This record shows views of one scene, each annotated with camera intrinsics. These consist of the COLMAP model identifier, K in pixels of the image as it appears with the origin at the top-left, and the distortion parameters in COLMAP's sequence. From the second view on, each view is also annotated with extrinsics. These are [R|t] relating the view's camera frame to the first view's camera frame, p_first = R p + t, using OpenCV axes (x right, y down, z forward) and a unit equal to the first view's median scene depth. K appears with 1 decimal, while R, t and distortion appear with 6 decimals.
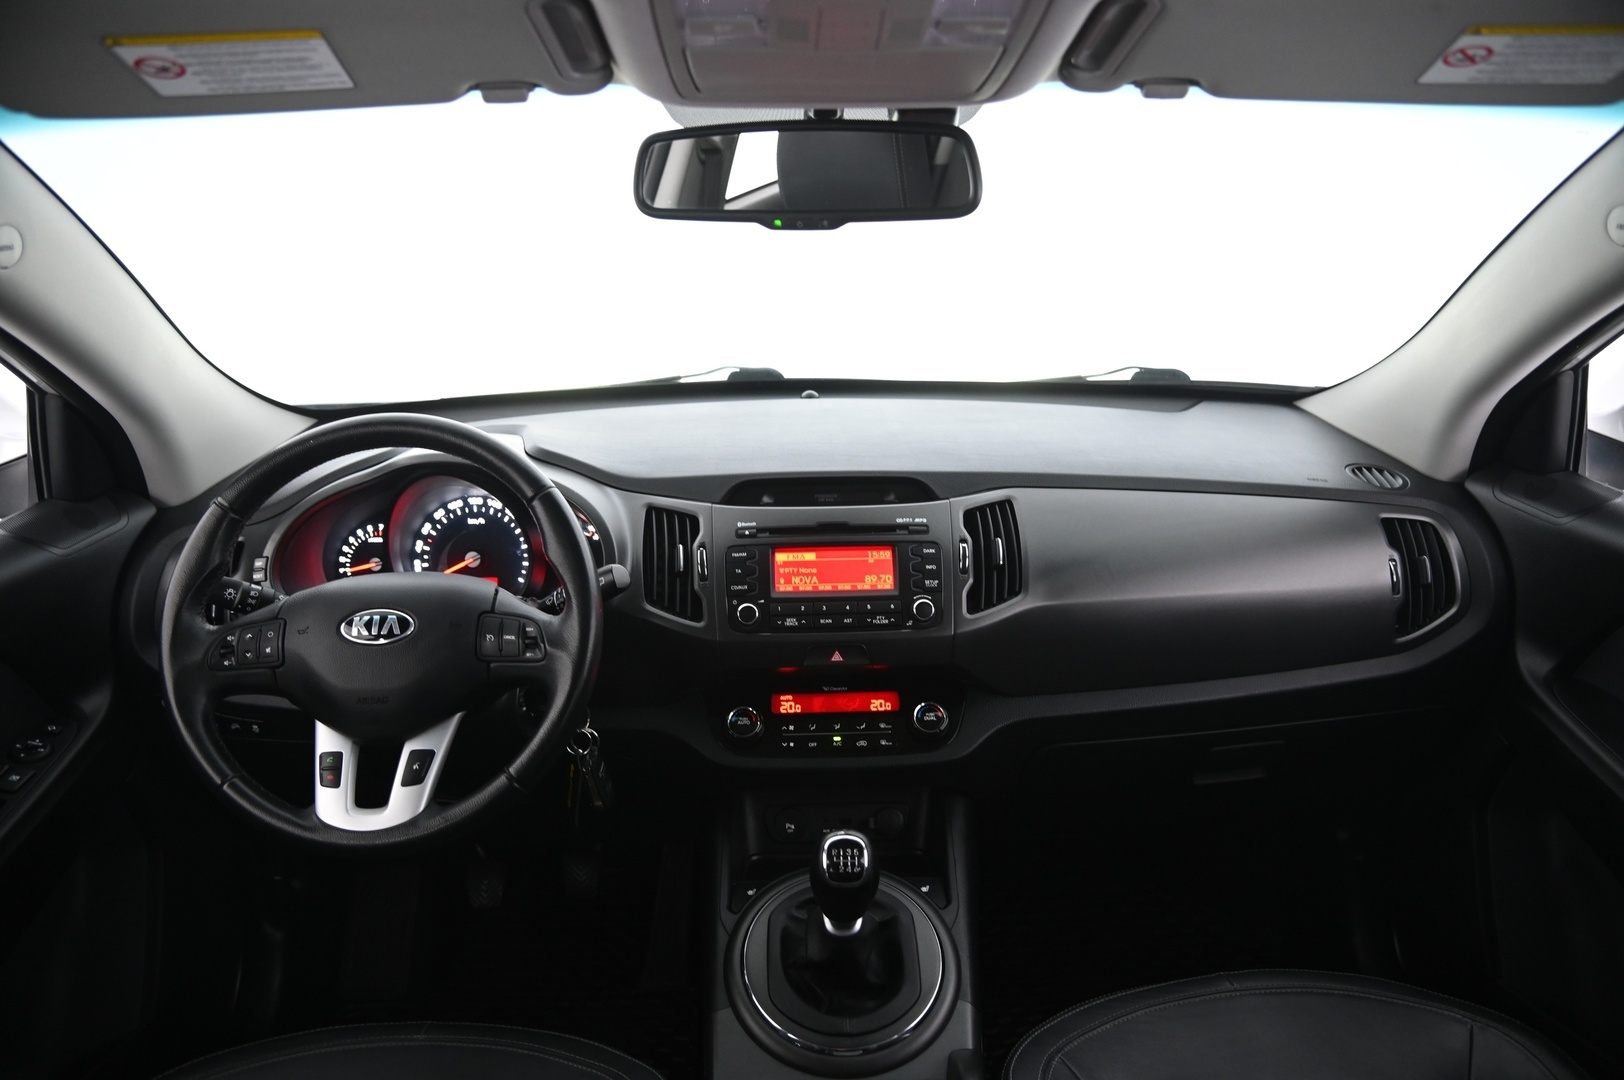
lens RADIAL K [[1110.1, 0, 811.6], [0, 1110.1, 560.7], [0, 0, 1]] dist [-0.105141, 0.047418]
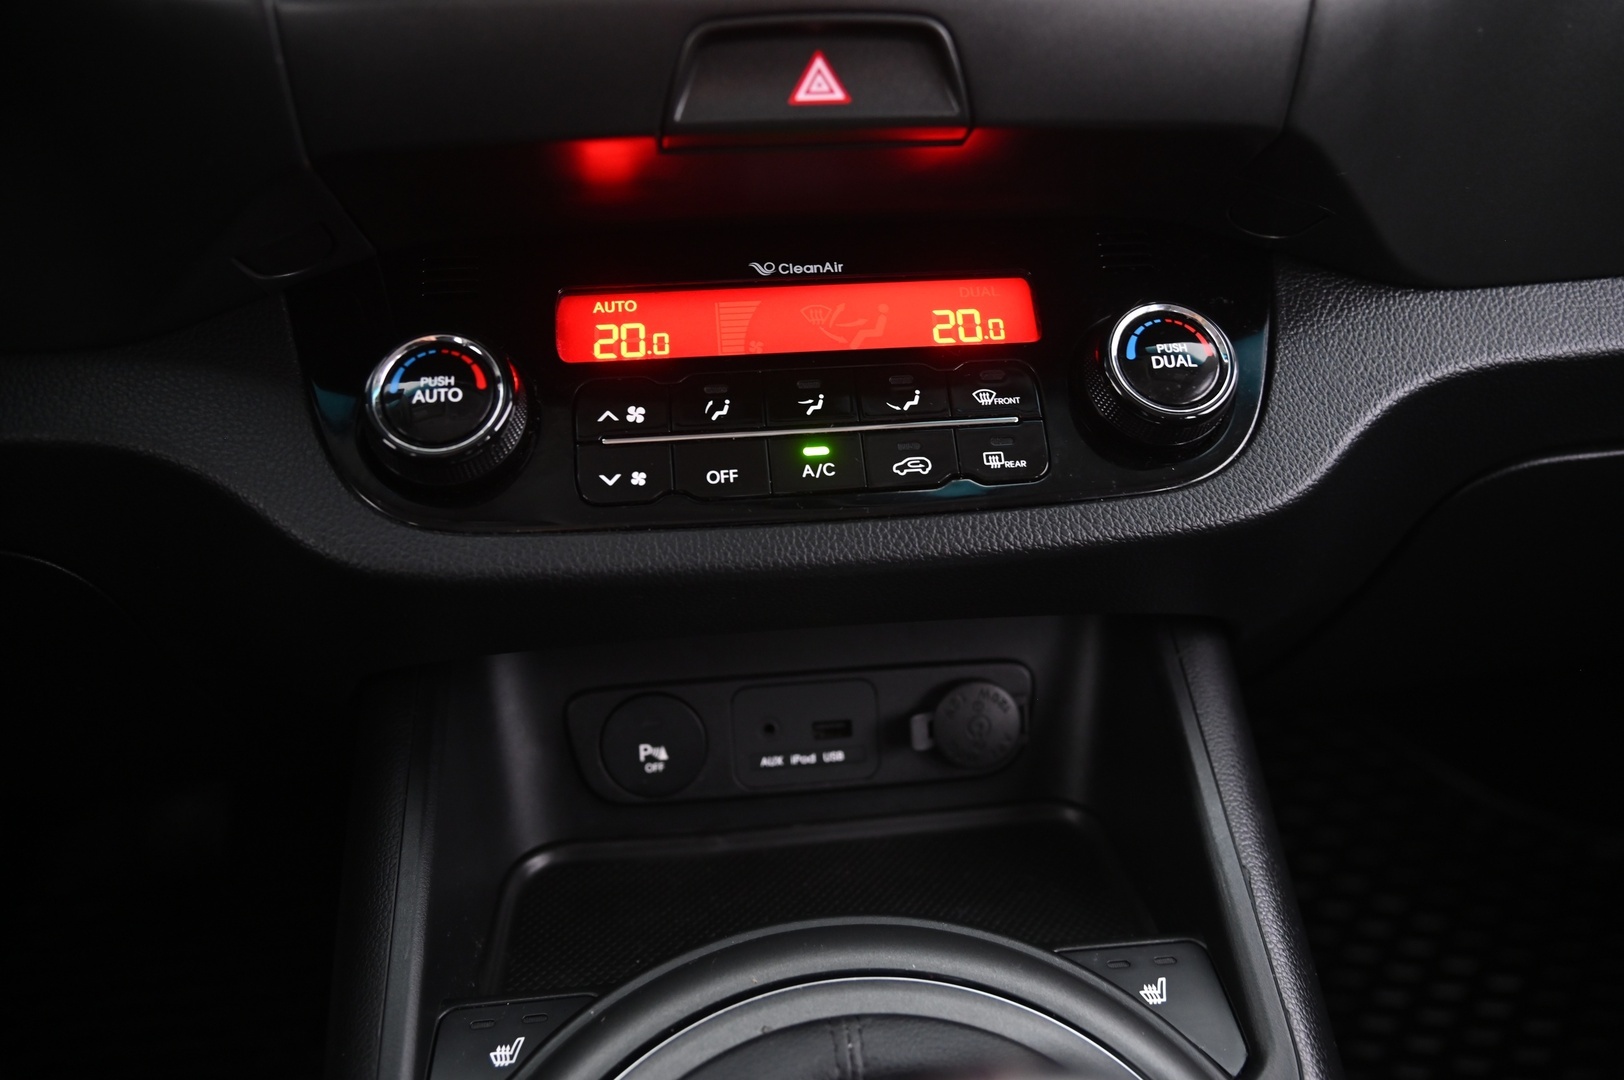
lens RADIAL K [[1253.7, 0, 812.0], [0, 1253.7, 540.0], [0, 0, 1]] dist [-0.052010, 0.000977]
pose [[0.995245, -0.037529, 0.089879, -0.004897], [0.019651, 0.981181, 0.192090, 0.126367], [-0.095396, -0.189410, 0.977253, 0.718853]]
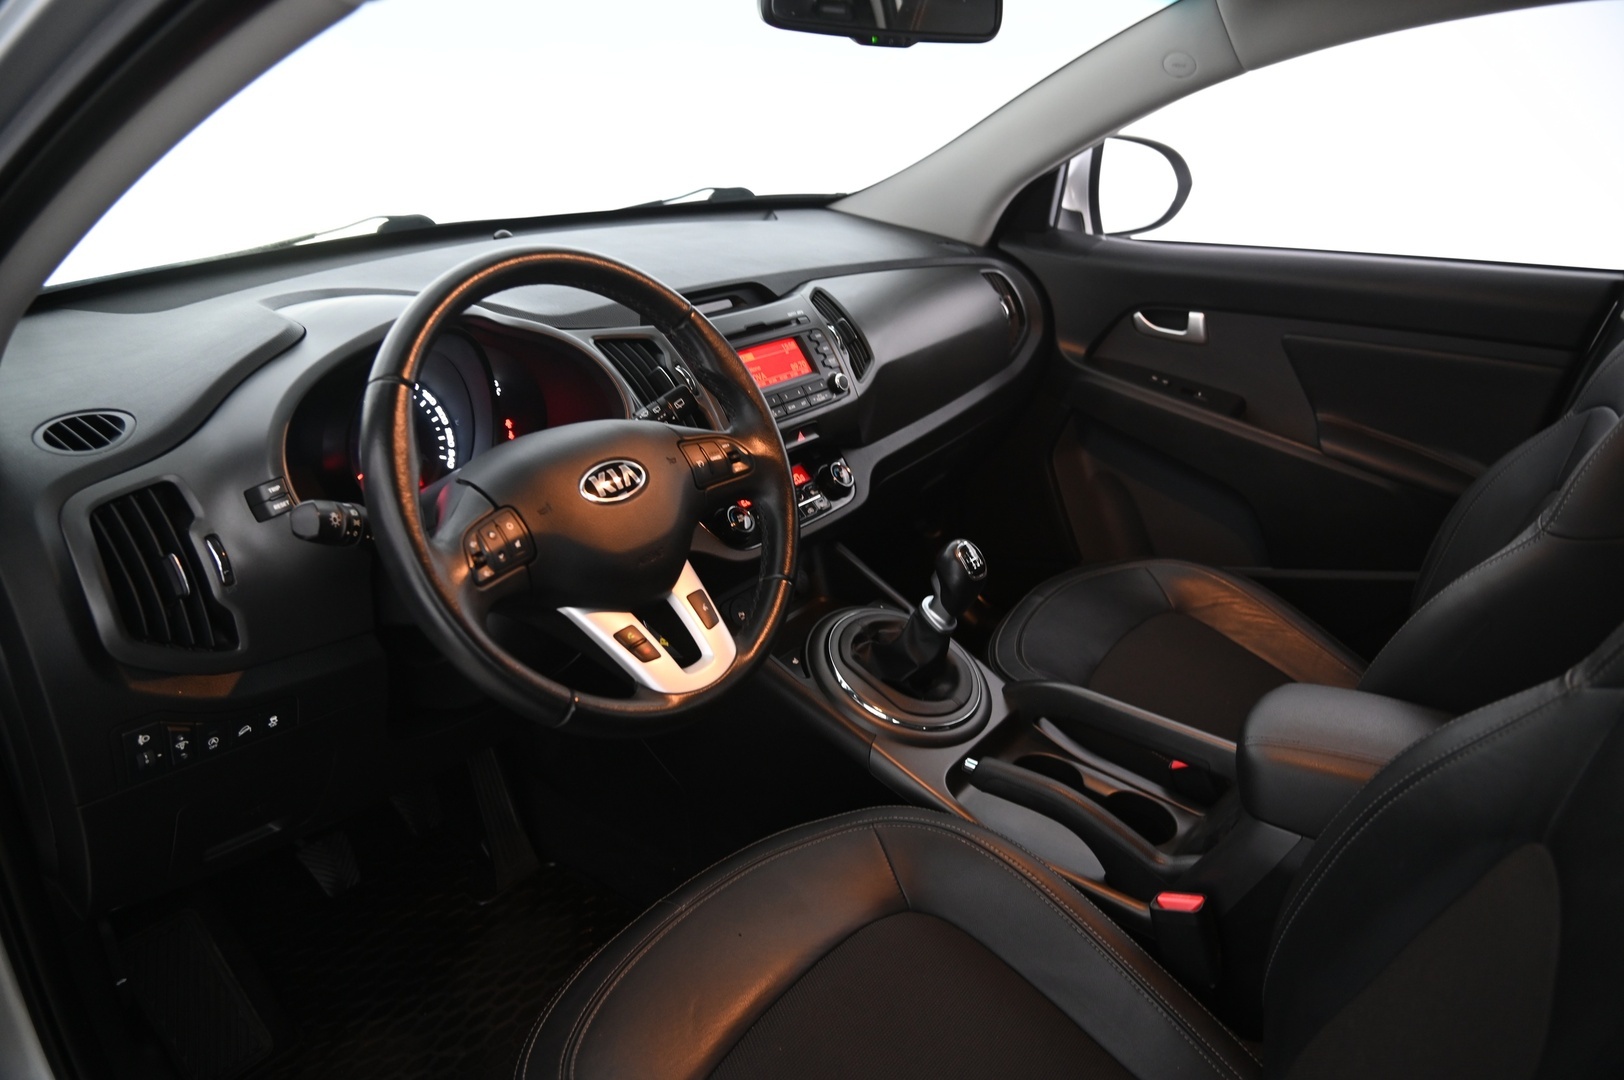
lens RADIAL K [[1110.1, 0, 811.6], [0, 1110.1, 560.7], [0, 0, 1]] dist [-0.105141, 0.047418]
pose [[0.615163, -0.294250, 0.731431, -0.827306], [0.209445, 0.955398, 0.208199, -0.026590], [-0.760070, 0.025118, 0.649355, 0.247565]]
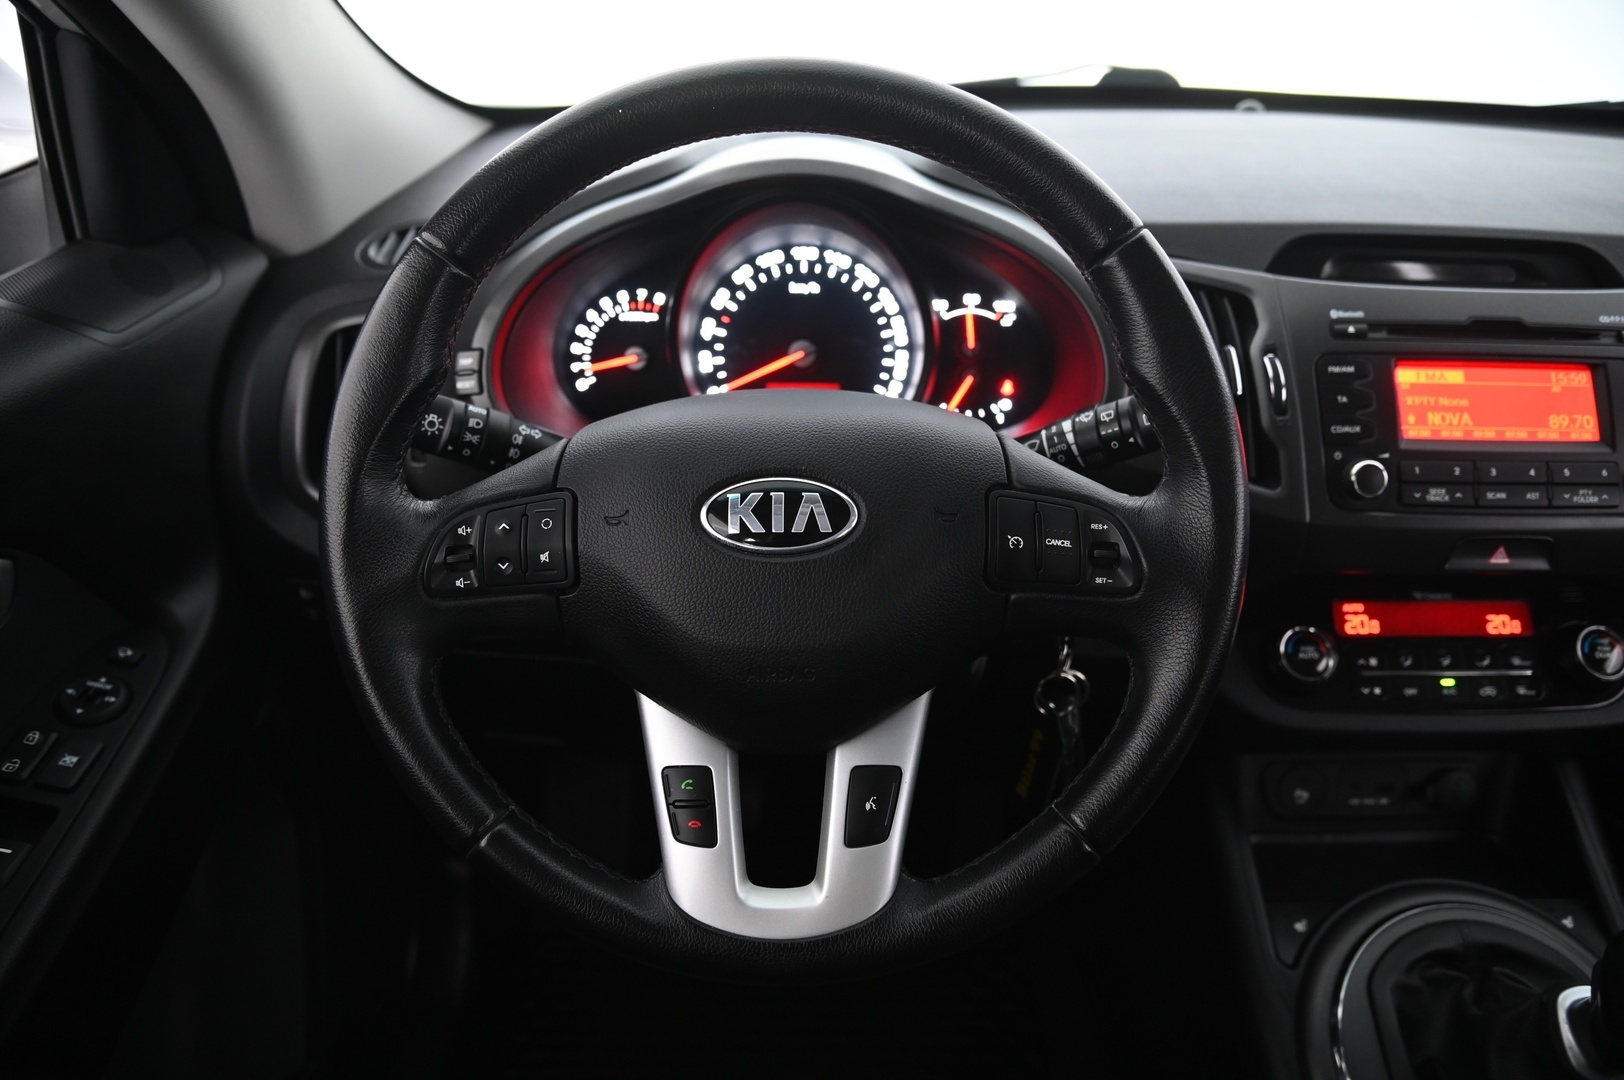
lens RADIAL K [[1067.7, 0, 812.0], [0, 1067.7, 540.0], [0, 0, 1]] dist [-0.115395, 0.043641]
pose [[0.999145, 0.029930, -0.028522, -0.313124], [-0.023715, 0.979994, 0.197610, -0.017831], [0.033866, -0.196764, 0.979866, 0.460055]]
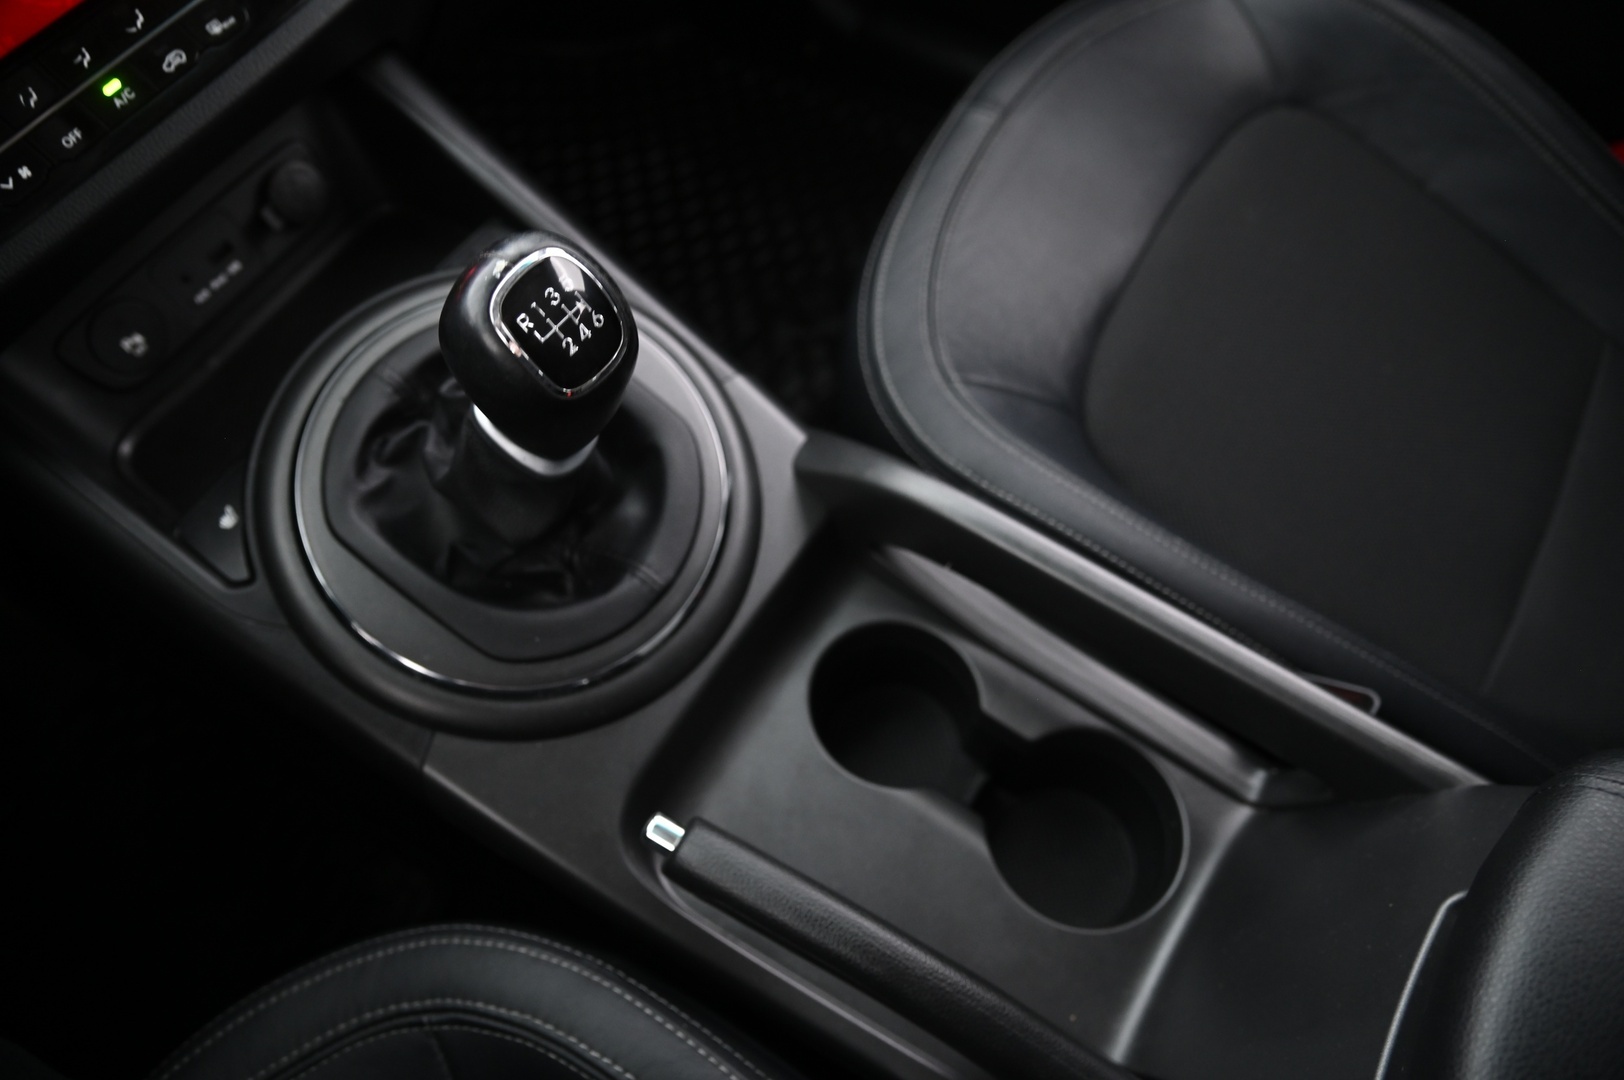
lens RADIAL K [[1110.1, 0, 811.6], [0, 1110.1, 560.7], [0, 0, 1]] dist [-0.105141, 0.047418]
pose [[0.572641, -0.729218, 0.374598, -0.093373], [0.277900, 0.602546, 0.748138, 0.055914], [-0.771268, -0.324313, 0.547692, 0.574247]]
